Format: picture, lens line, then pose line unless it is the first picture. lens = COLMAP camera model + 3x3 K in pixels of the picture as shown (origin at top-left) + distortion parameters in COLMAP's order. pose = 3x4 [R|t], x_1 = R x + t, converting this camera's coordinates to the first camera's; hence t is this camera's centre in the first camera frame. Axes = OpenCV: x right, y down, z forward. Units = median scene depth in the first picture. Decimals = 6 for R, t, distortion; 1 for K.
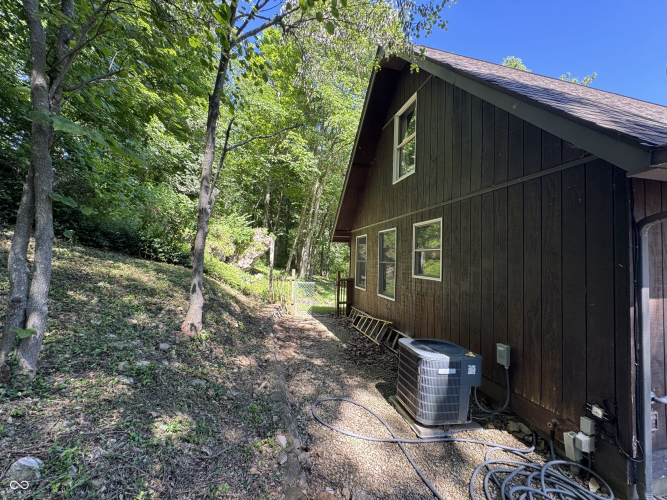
lens RADIAL K [[268.3, 0, 333.9], [0, 268.3, 249.2], [0, 0, 1]] dist [-0.000056, -0.000181]
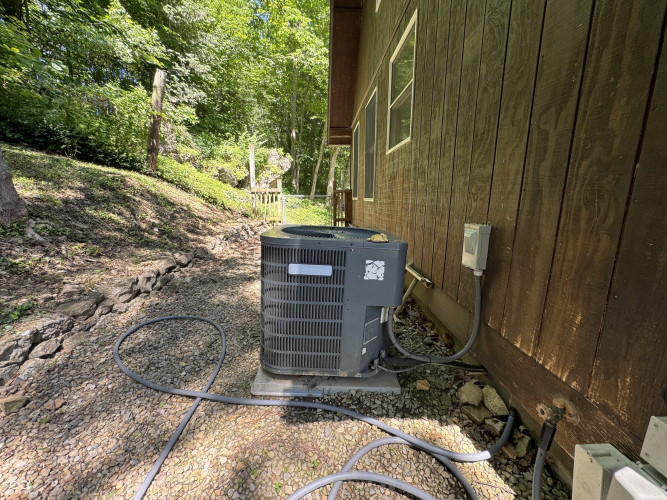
lens RADIAL K [[268.3, 0, 333.1], [0, 268.3, 248.7], [0, 0, 1]] dist [-0.000056, -0.000181]
pose [[0.981045, 0.009223, -0.193559, 0.108024], [0.034620, 0.974454, 0.221903, 0.064493], [0.190661, -0.224398, 0.955664, 0.118349]]
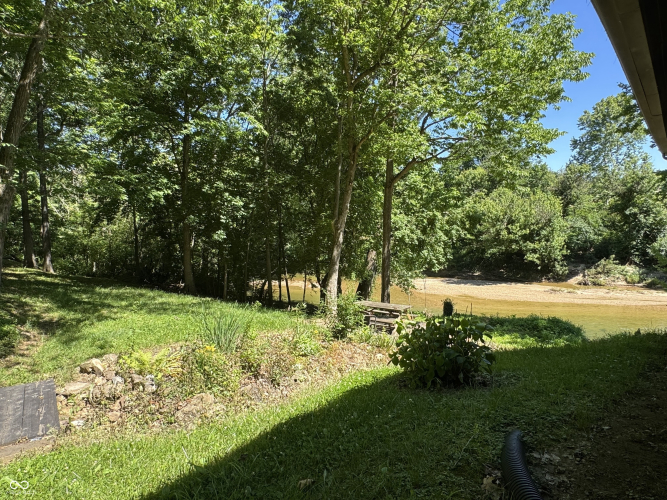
lens RADIAL K [[398.8, 0, 330.2], [0, 398.8, 251.6], [0, 0, 1]] dist [-0.002812, -0.001027]
pose [[0.815991, -0.114383, 0.566635, -0.046315], [0.052913, 0.990892, 0.123826, 0.070031], [-0.575638, -0.071058, 0.814611, 0.666691]]
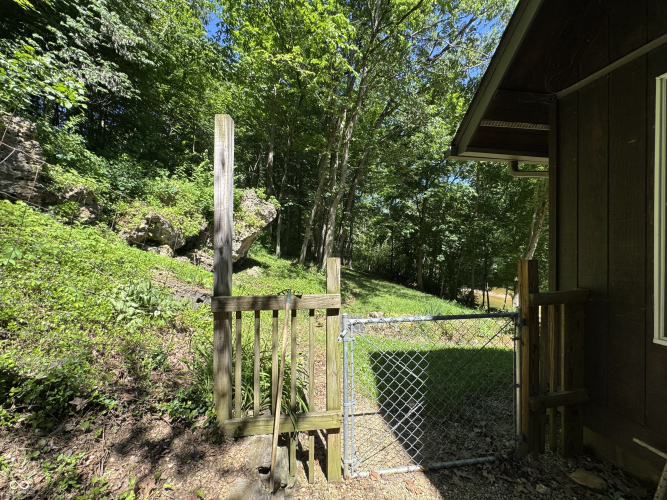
lens RADIAL K [[268.3, 0, 330.4], [0, 268.3, 249.6], [0, 0, 1]] dist [-0.000056, -0.000181]
pose [[0.997574, -0.027395, -0.063997, -0.086023], [0.030439, 0.998427, 0.047076, 0.035981], [0.062607, -0.048910, 0.996839, 0.495005]]
